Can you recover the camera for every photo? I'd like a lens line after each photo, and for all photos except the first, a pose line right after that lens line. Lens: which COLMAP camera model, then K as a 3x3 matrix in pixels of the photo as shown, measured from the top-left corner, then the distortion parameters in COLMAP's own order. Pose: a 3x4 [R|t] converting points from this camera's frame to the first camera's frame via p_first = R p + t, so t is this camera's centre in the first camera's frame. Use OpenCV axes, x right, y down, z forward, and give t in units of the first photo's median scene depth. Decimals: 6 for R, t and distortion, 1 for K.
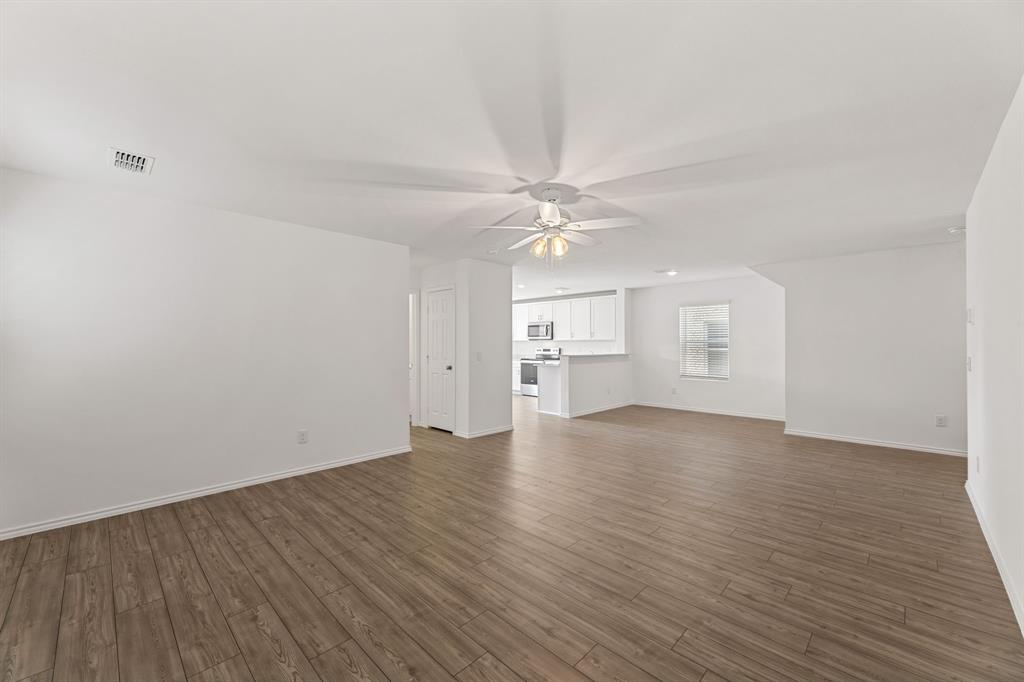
lens RADIAL K [[413.1, 0, 515.0], [0, 413.1, 340.7], [0, 0, 1]] dist [0.000536, 0.001123]
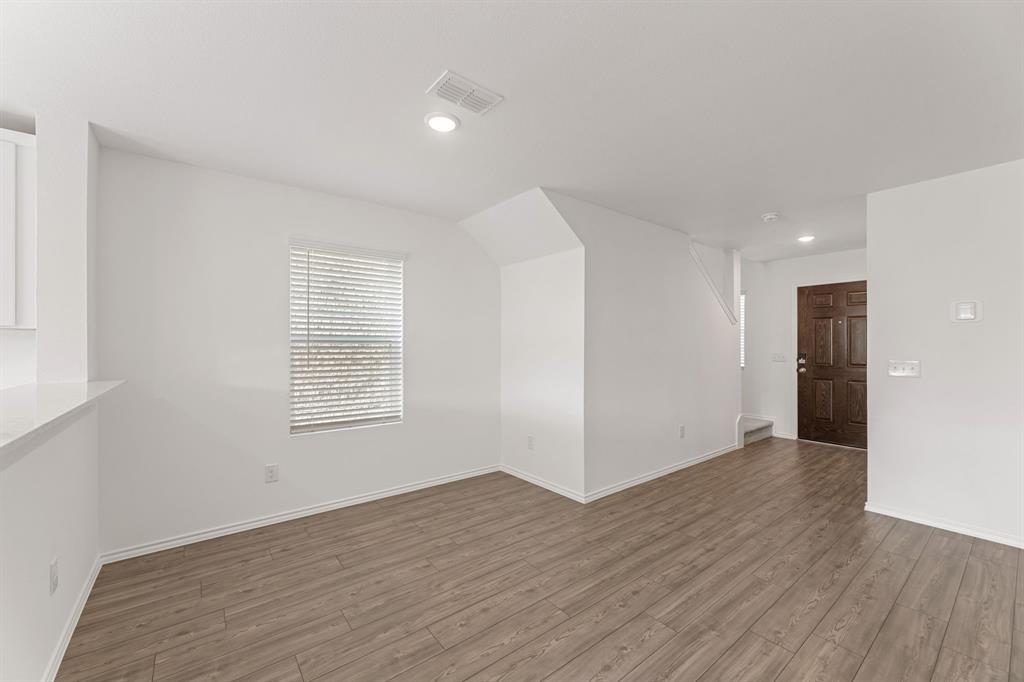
lens RADIAL K [[413.1, 0, 509.0], [0, 413.1, 341.2], [0, 0, 1]] dist [0.000536, 0.001123]
pose [[0.132226, 0.000770, 0.991219, 0.134714], [-0.007283, 0.999973, 0.000195, 0.005152], [-0.991193, -0.007245, 0.132228, 1.894410]]
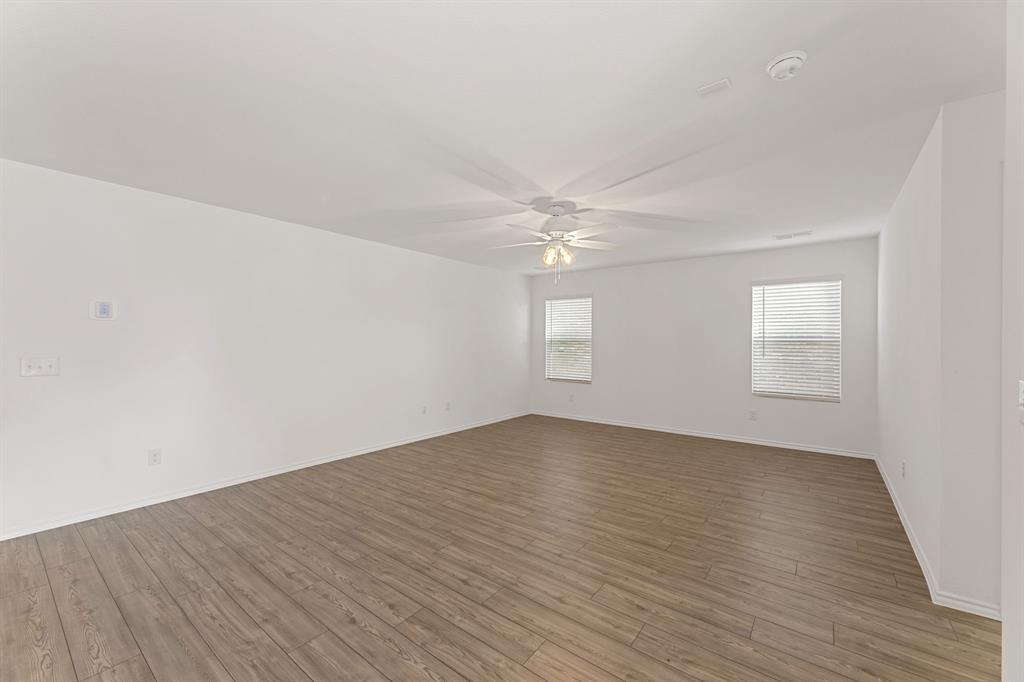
lens RADIAL K [[413.1, 0, 504.2], [0, 413.1, 337.7], [0, 0, 1]] dist [0.000536, 0.001123]
pose [[-0.996014, -0.003937, -0.089107, 0.330183], [-0.002781, 0.999910, -0.013088, 0.009332], [0.089151, -0.012788, -0.995936, 2.108610]]
